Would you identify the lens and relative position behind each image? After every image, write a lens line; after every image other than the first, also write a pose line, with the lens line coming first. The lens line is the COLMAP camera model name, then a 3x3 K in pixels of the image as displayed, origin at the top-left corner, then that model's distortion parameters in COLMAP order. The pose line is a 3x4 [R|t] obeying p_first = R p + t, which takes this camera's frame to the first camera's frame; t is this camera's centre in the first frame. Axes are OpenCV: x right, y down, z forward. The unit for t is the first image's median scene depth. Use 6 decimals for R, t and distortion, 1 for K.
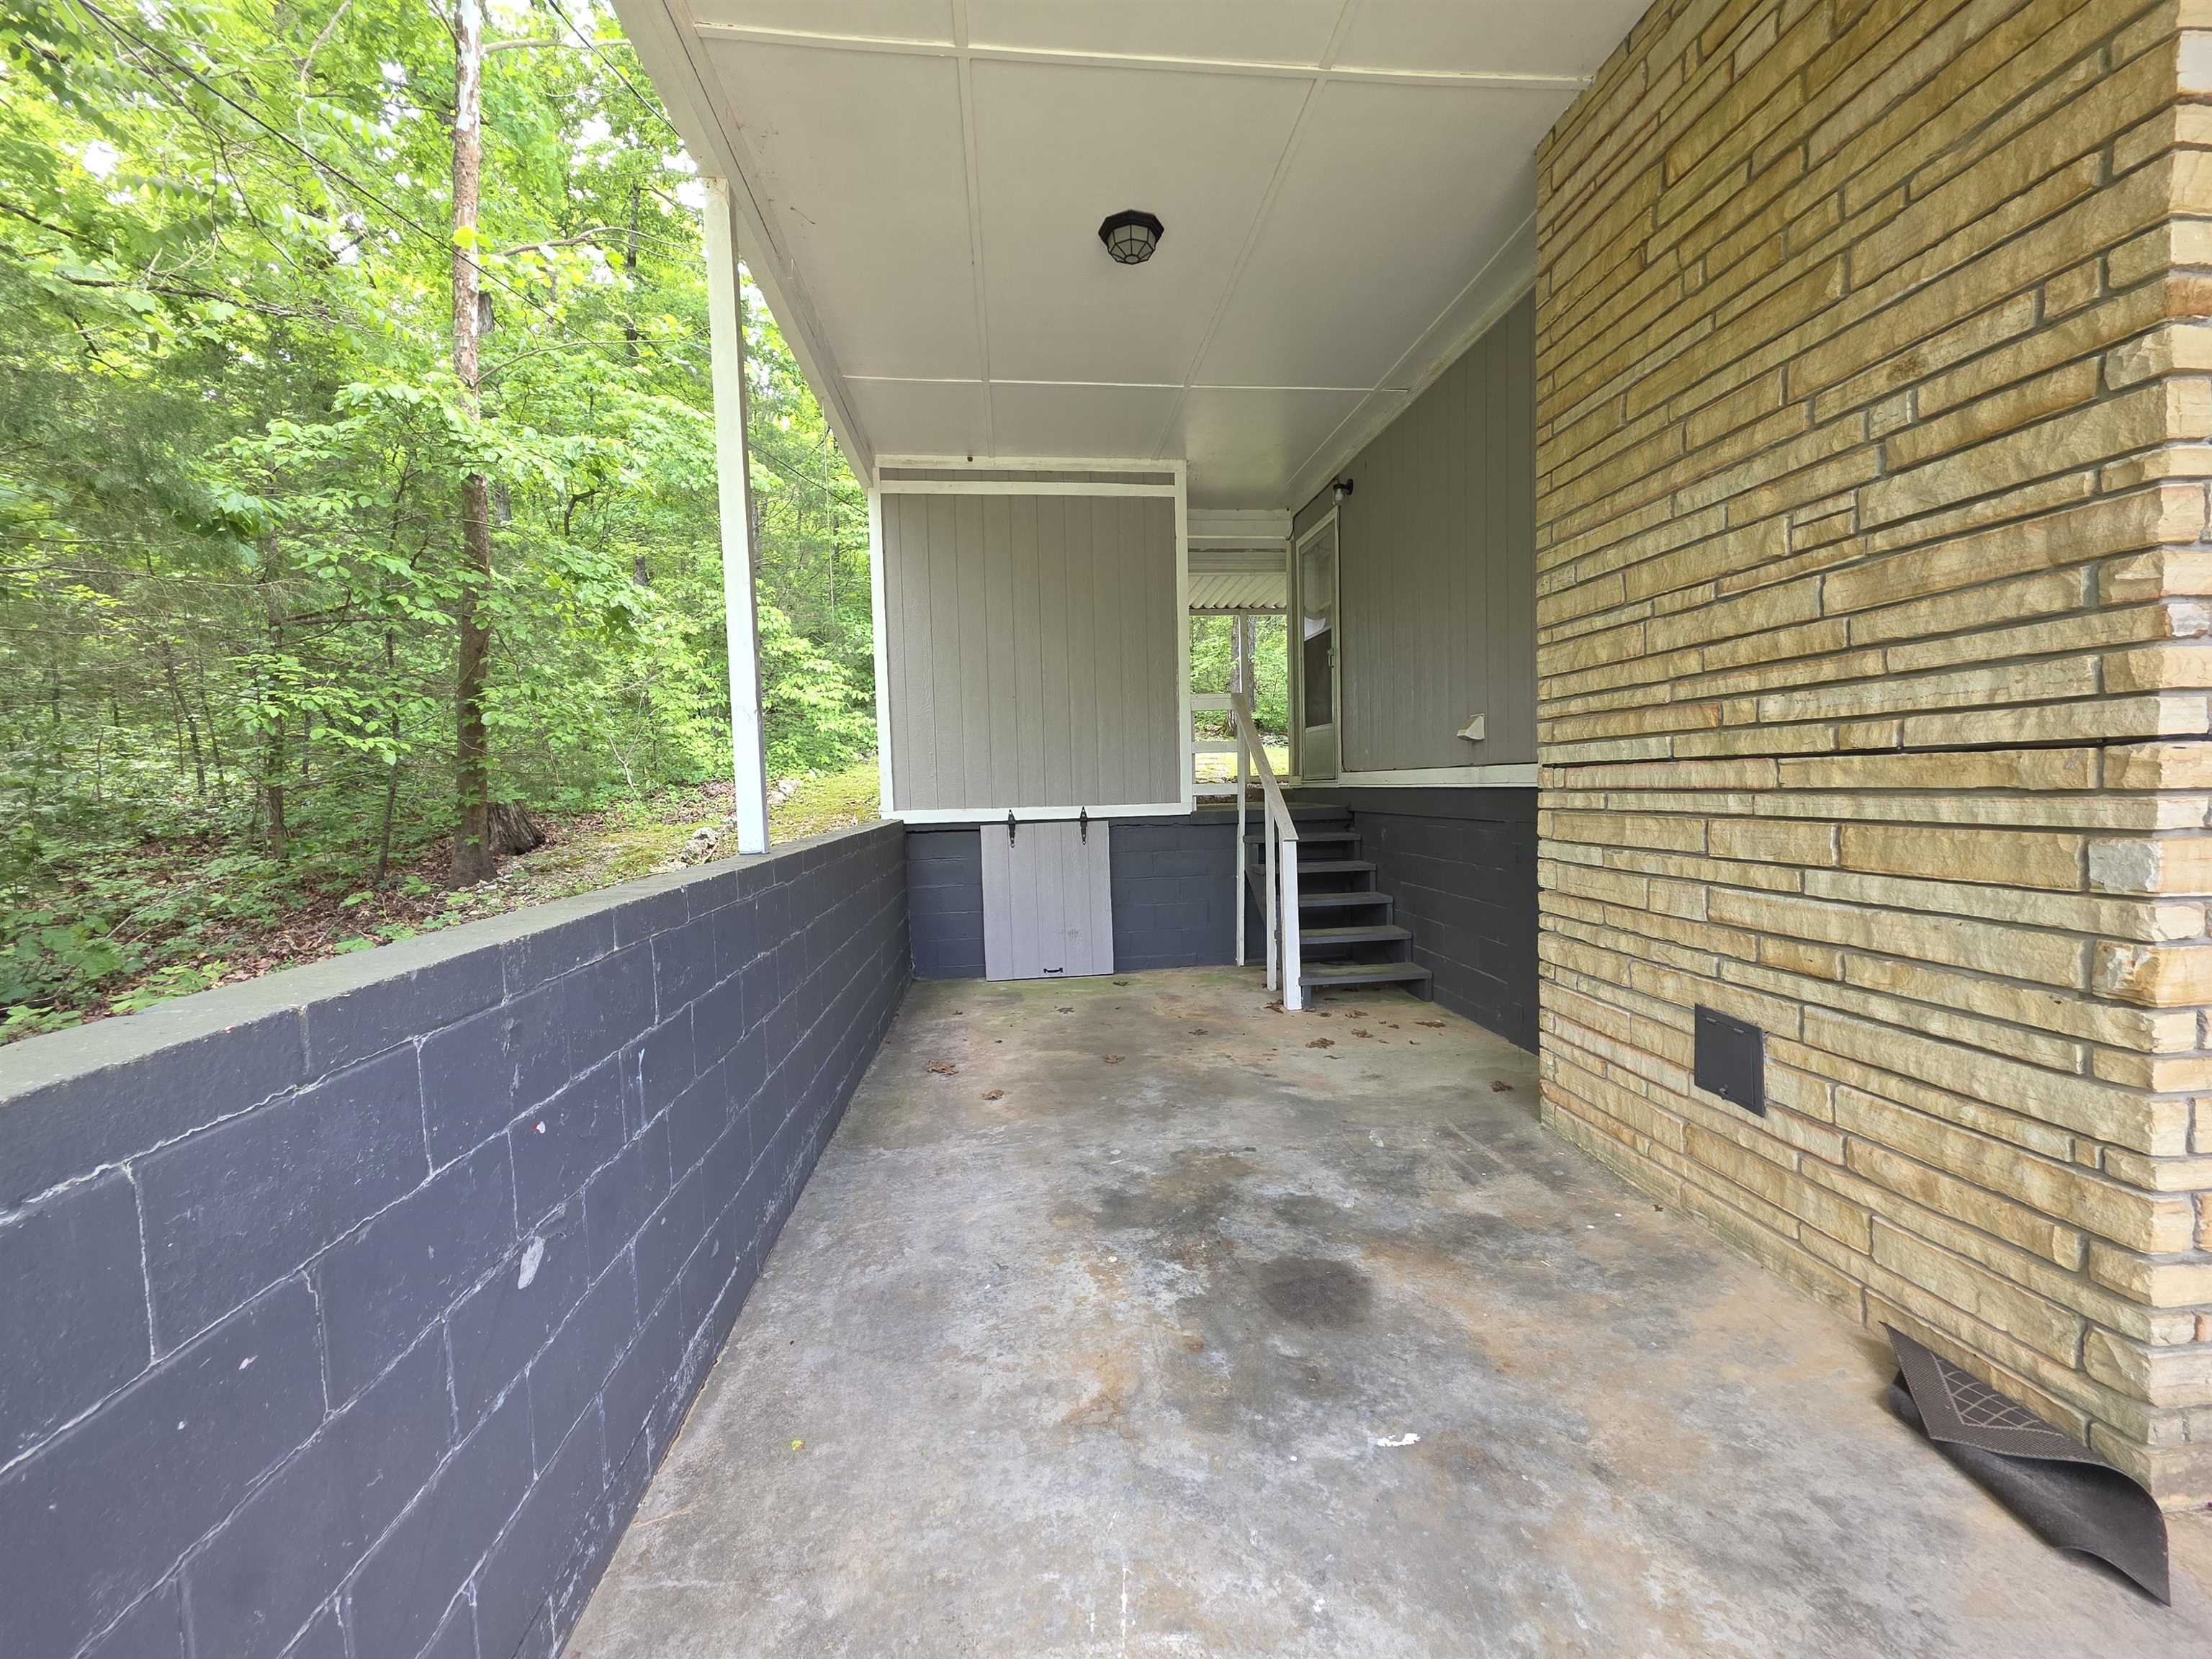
lens RADIAL K [[898.7, 0, 1120.7], [0, 898.7, 838.6], [0, 0, 1]] dist [0.000236, 0.000183]
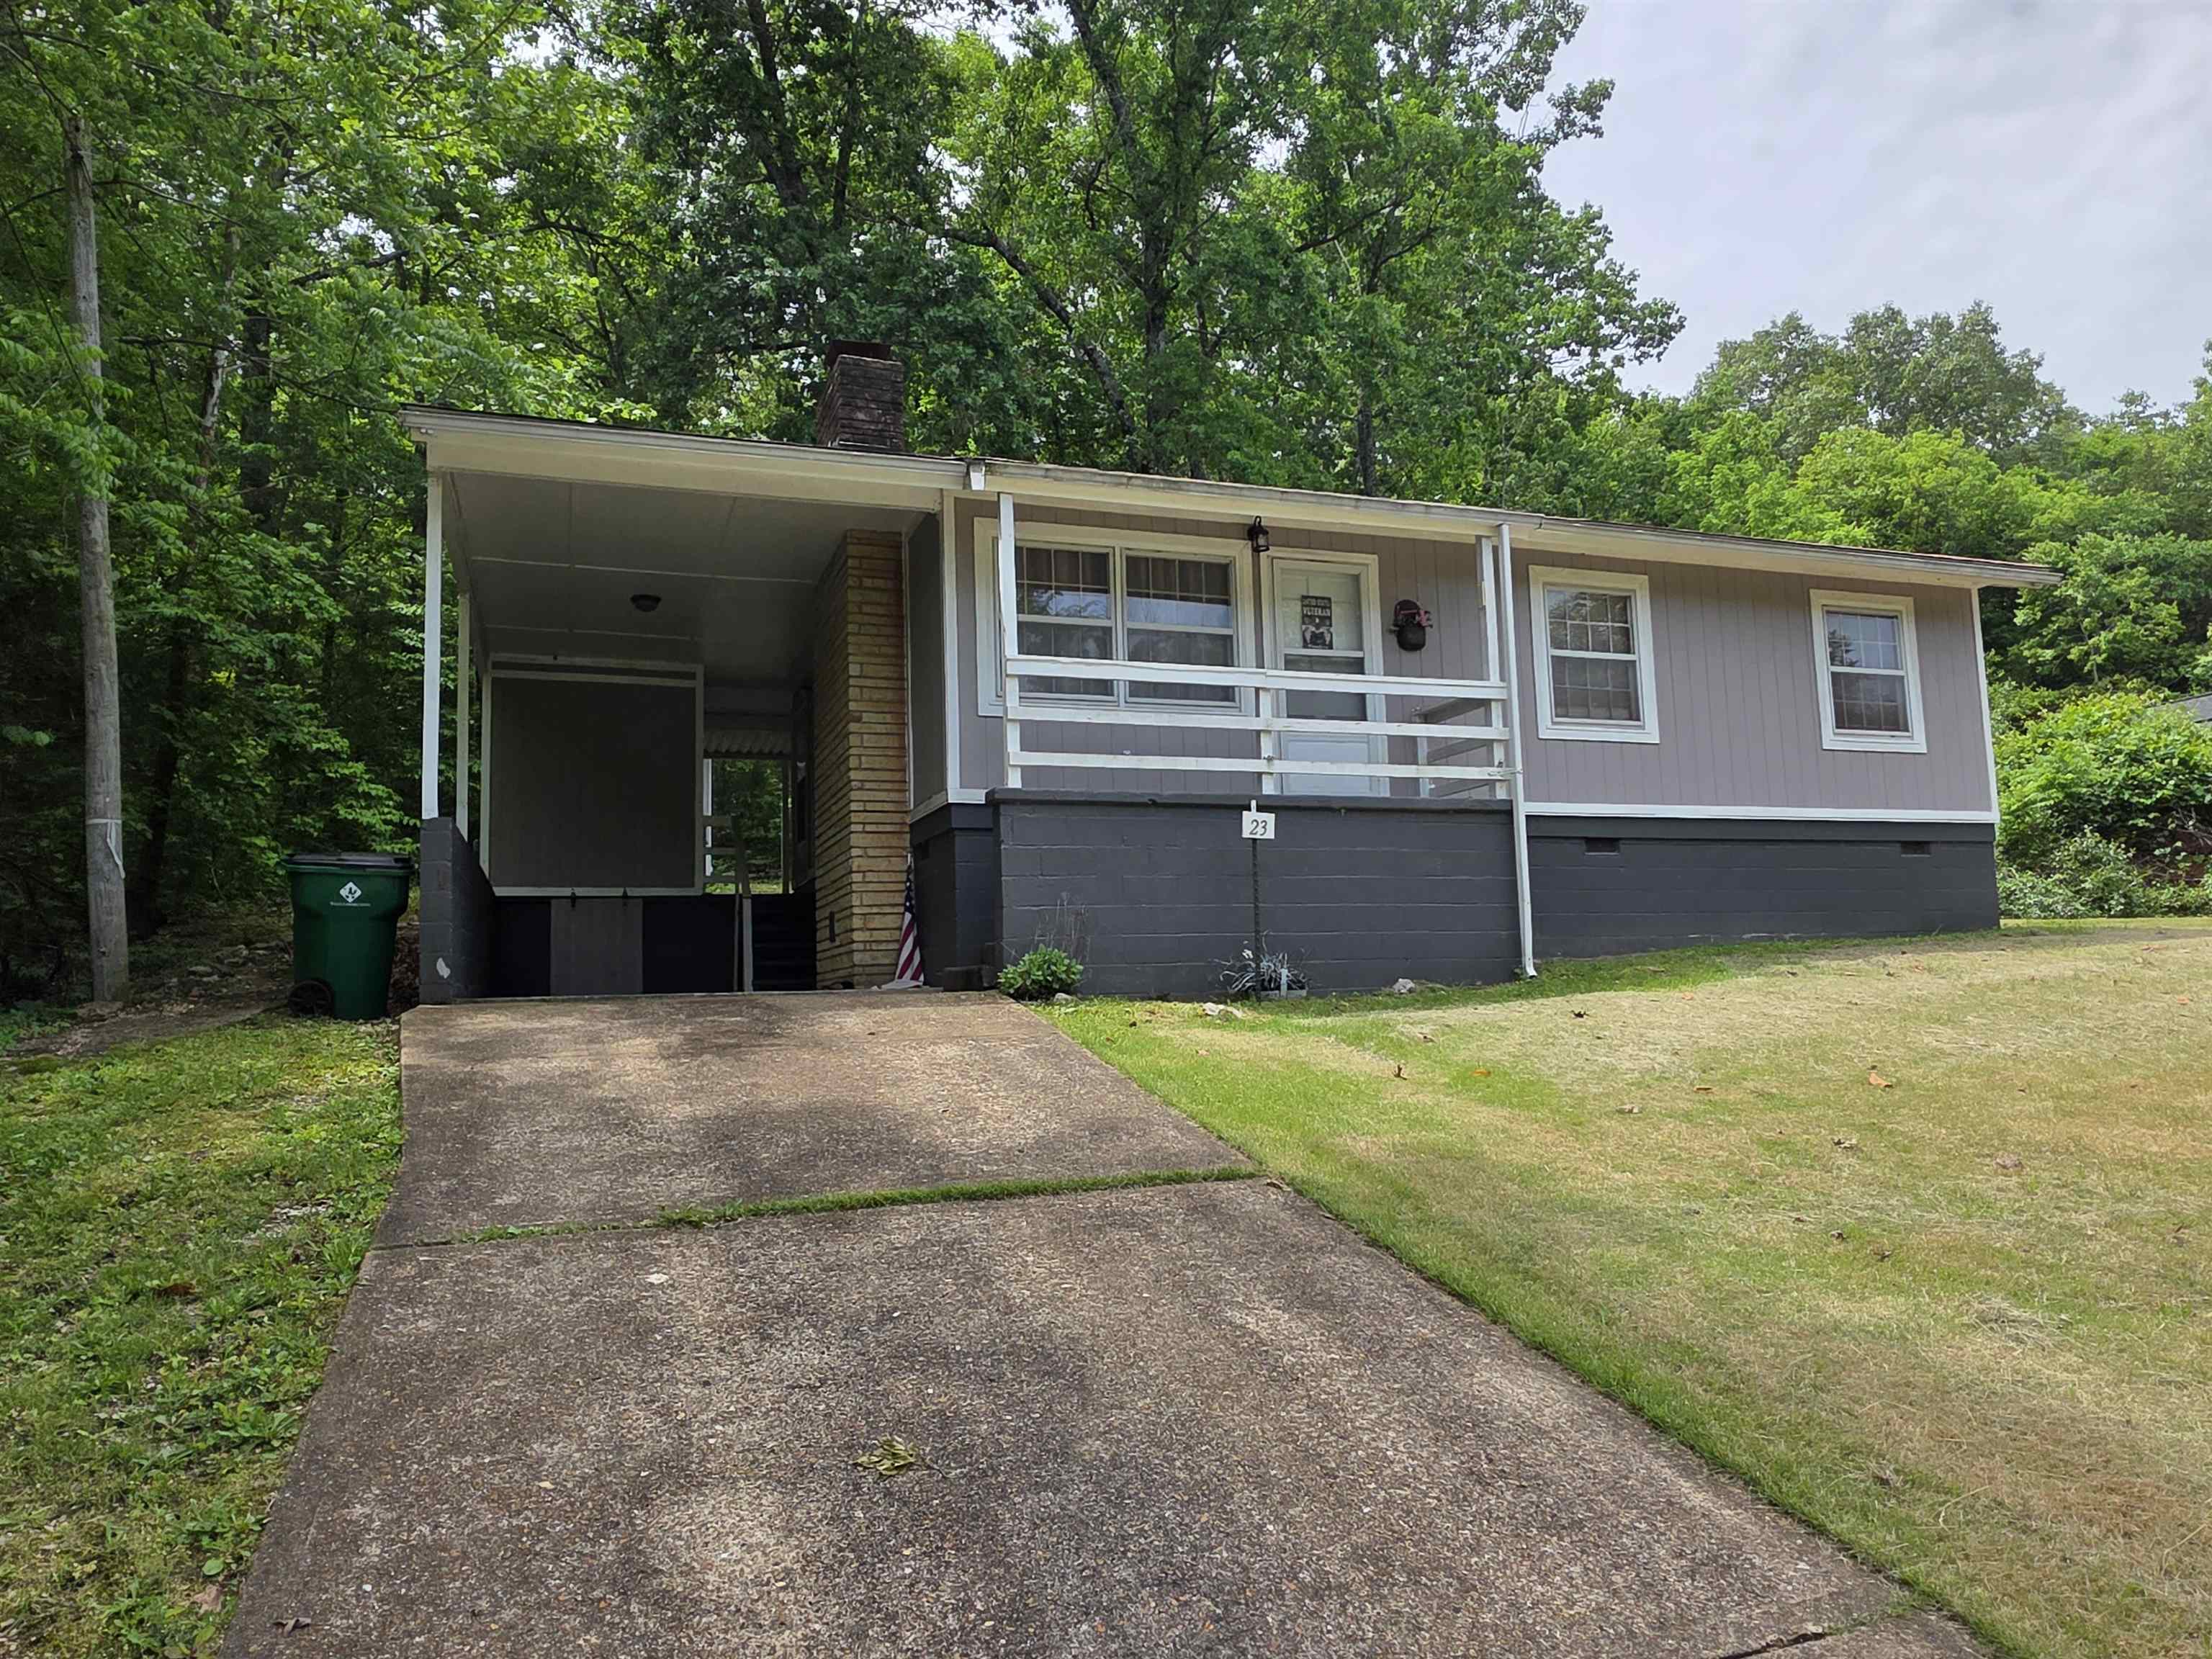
lens RADIAL K [[1481.8, 0, 1106.0], [0, 1481.8, 829.5], [0, 0, 1]] dist [-0.004489, 0.000067]
pose [[0.973529, 0.022819, 0.227421, 0.172314], [0.017389, 0.984725, -0.173244, 0.305510], [-0.227900, 0.172613, 0.958262, -1.531951]]
